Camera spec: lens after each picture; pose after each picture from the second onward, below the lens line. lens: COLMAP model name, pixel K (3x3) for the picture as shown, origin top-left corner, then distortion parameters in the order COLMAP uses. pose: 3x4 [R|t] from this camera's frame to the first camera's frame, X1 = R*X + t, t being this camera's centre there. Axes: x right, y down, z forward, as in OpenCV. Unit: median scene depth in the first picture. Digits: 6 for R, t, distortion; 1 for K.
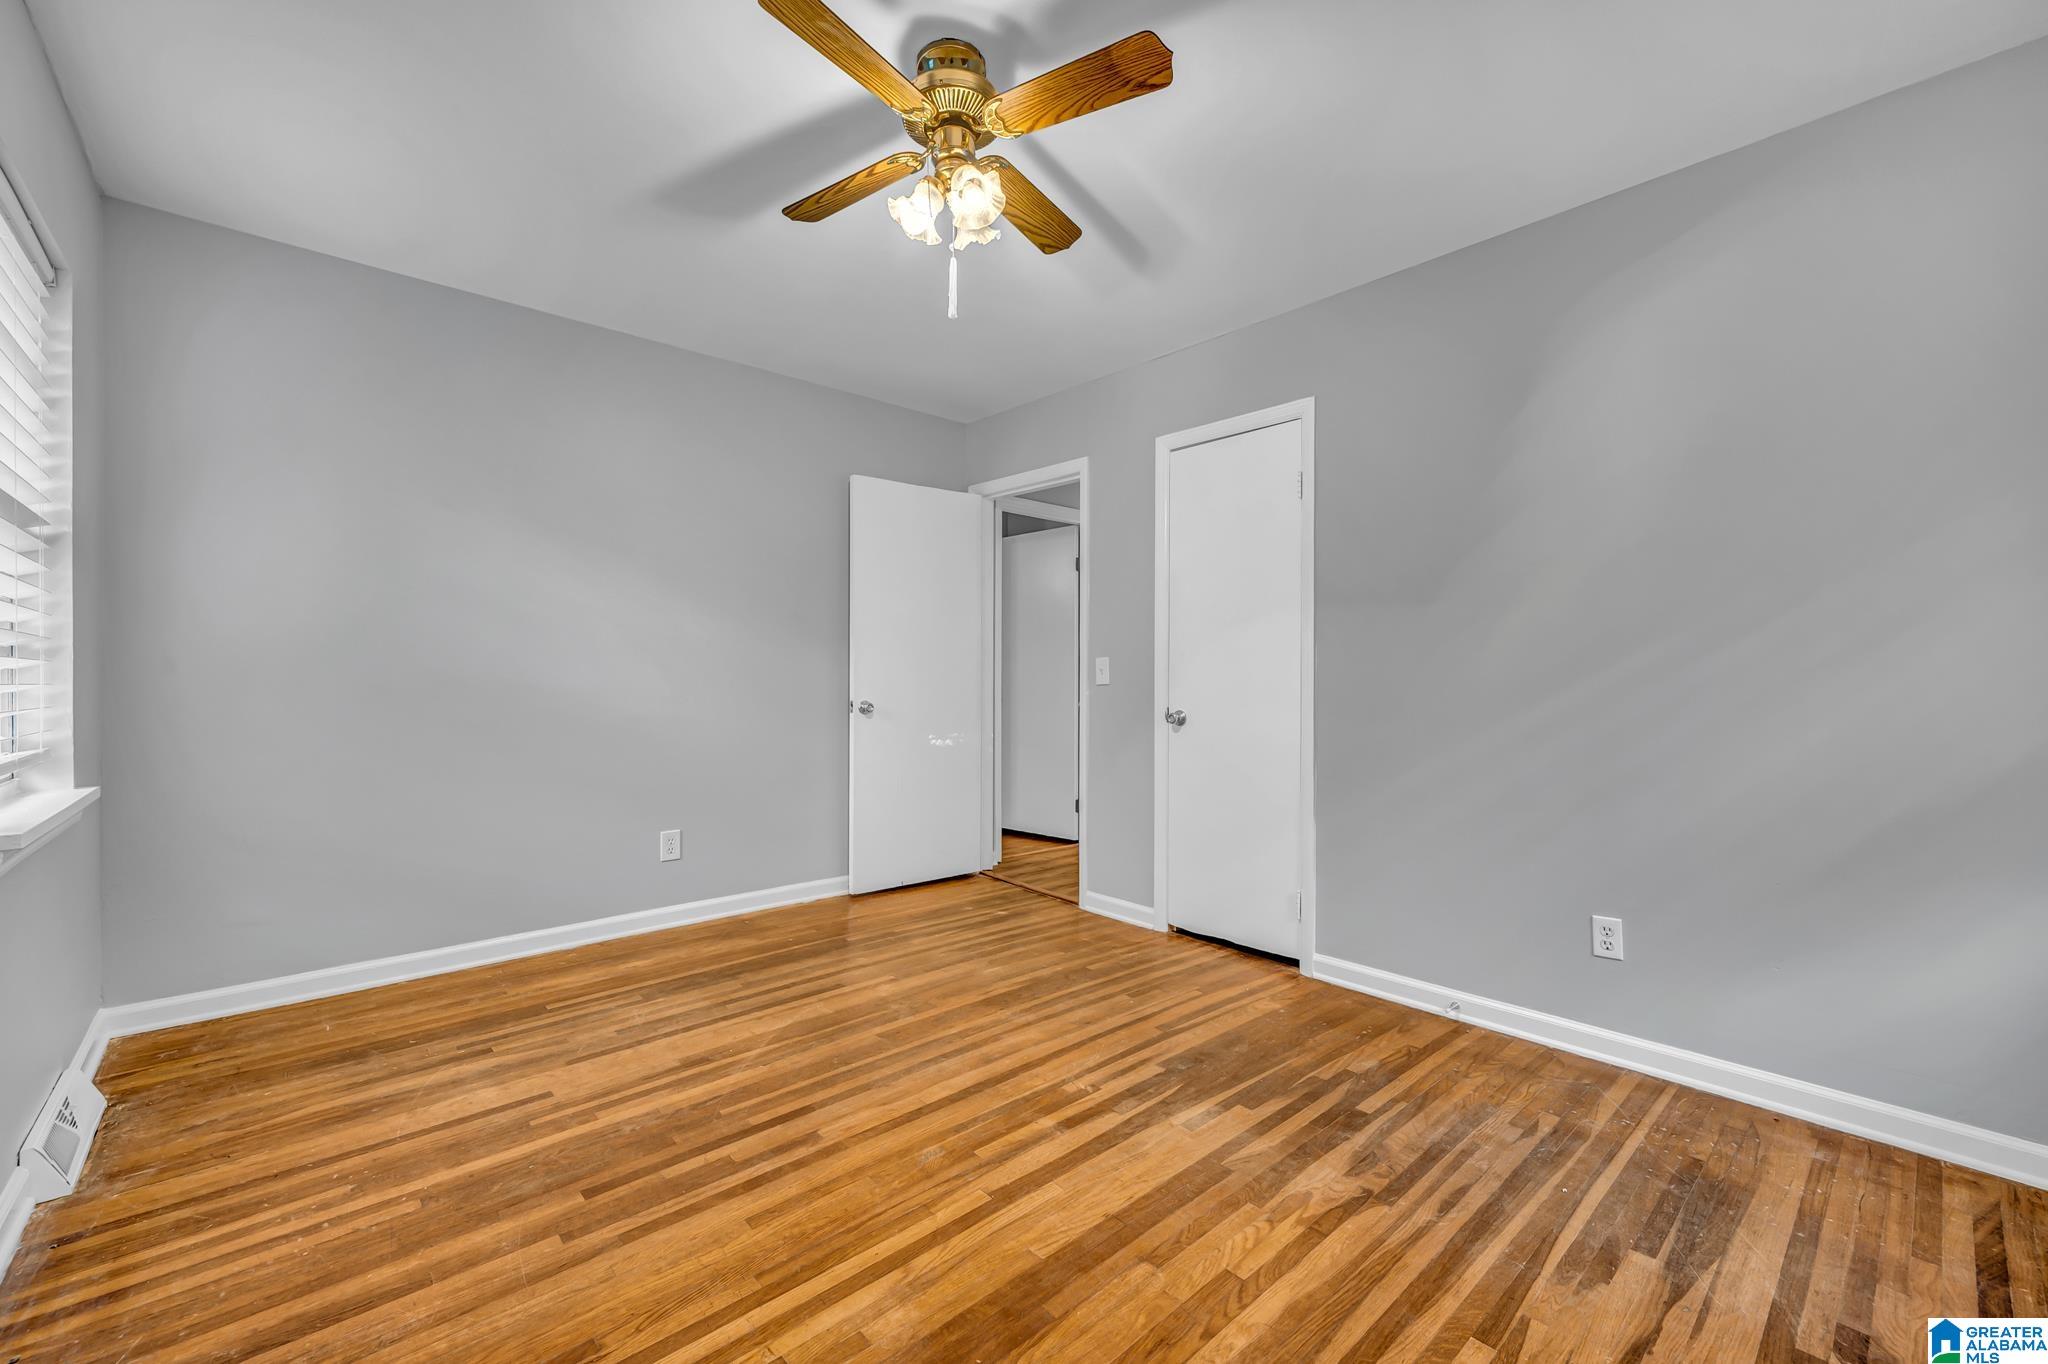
lens RADIAL K [[828.4, 0, 1002.8], [0, 828.4, 691.0], [0, 0, 1]] dist [-0.000181, -0.000038]
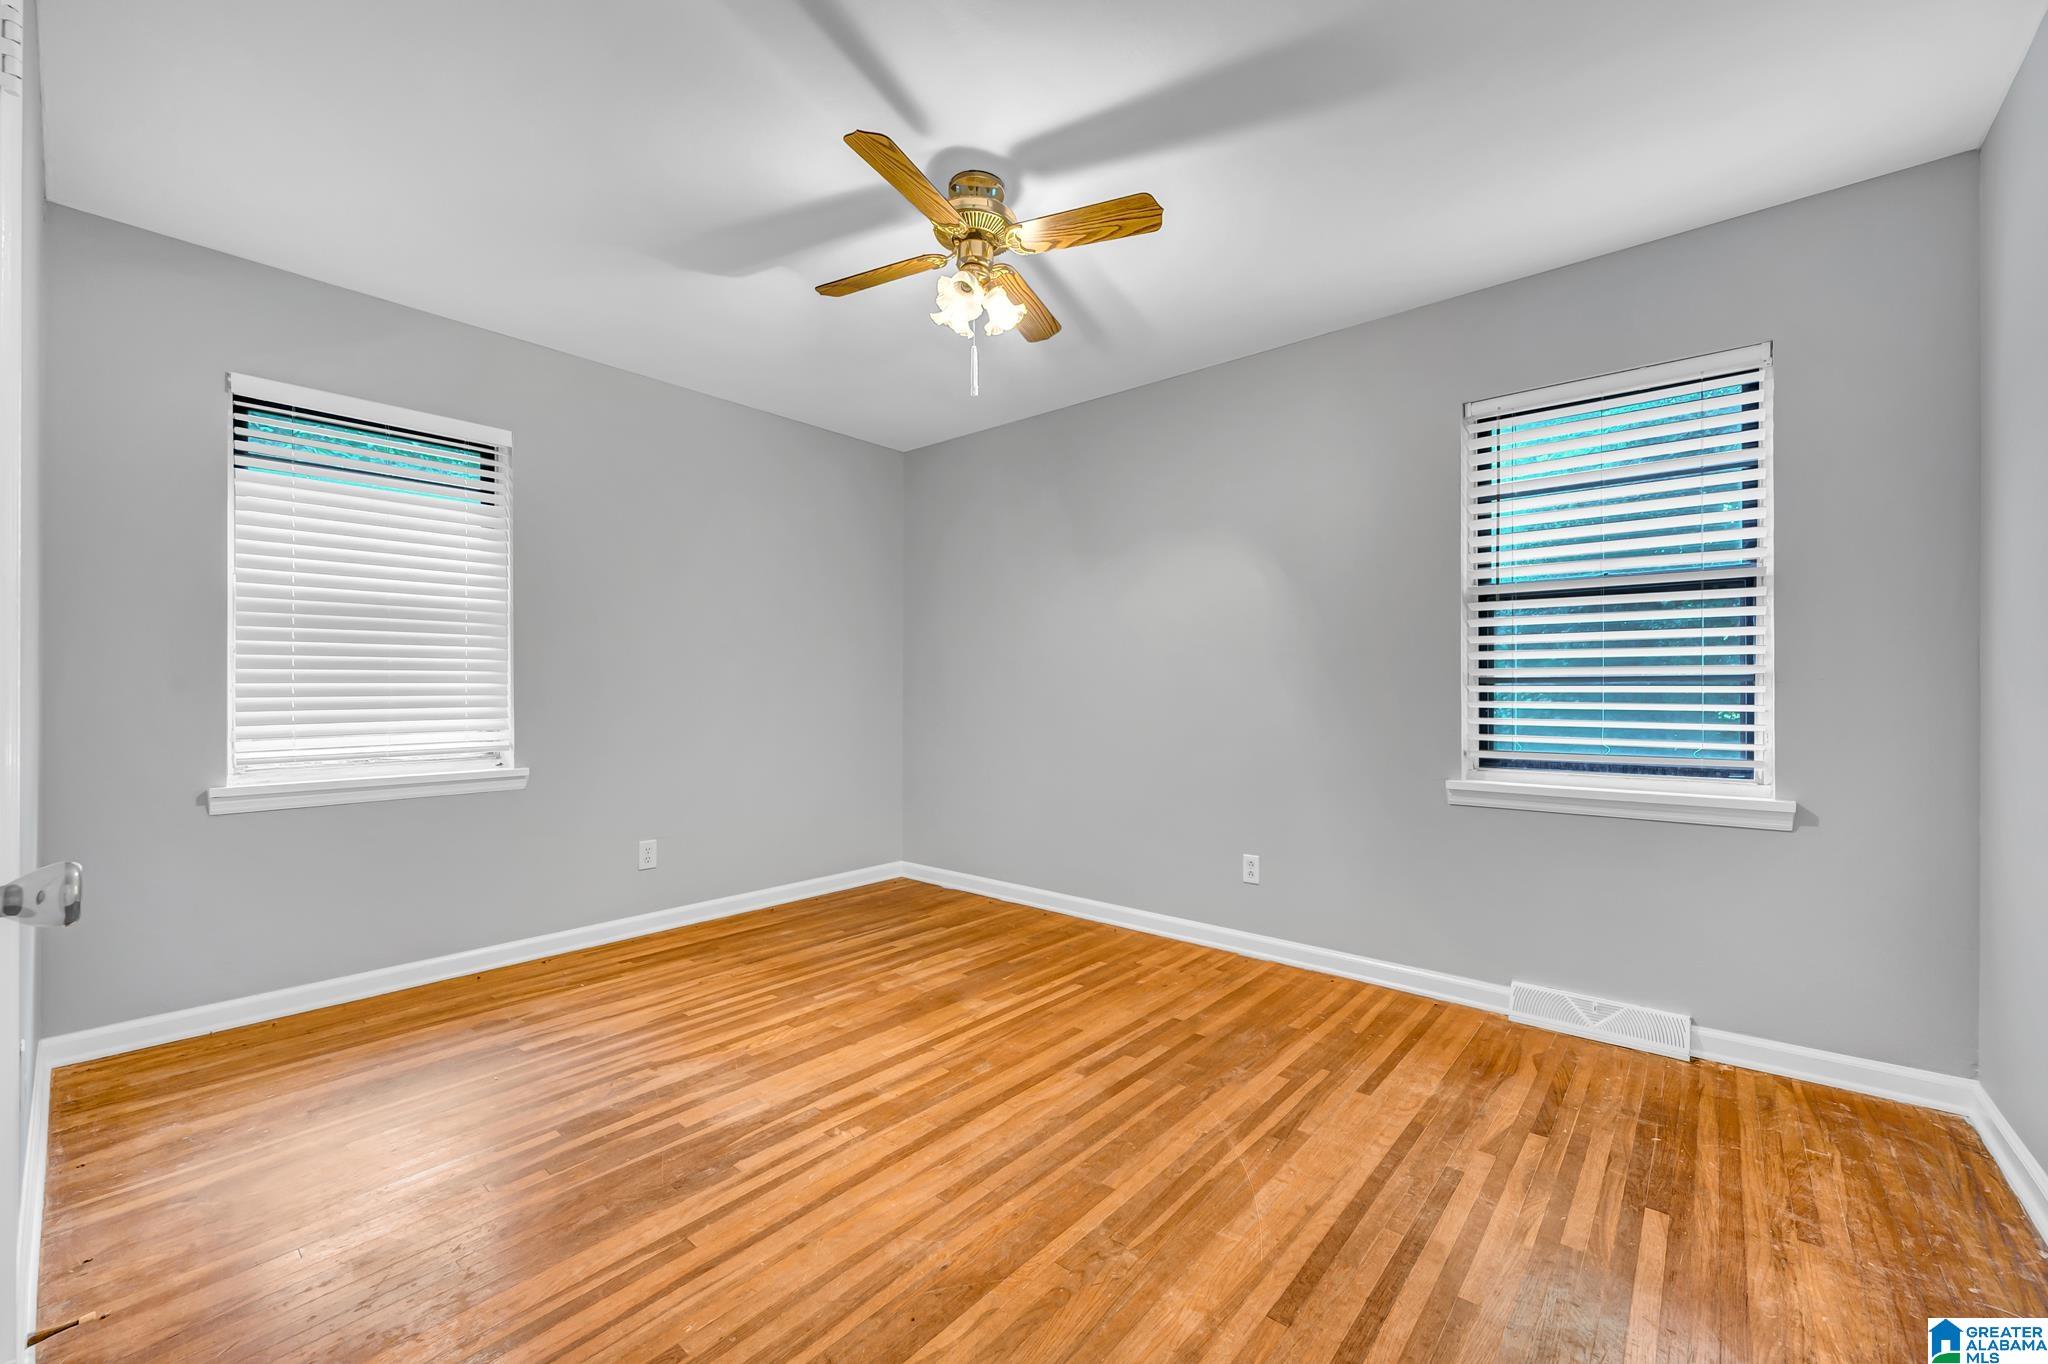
lens RADIAL K [[828.4, 0, 1002.8], [0, 828.4, 691.0], [0, 0, 1]] dist [-0.000181, -0.000038]
pose [[-0.991580, -0.009561, -0.129144, 0.046338], [-0.010135, 0.999941, 0.003791, -0.021098], [0.129100, 0.005068, -0.991619, 2.010255]]
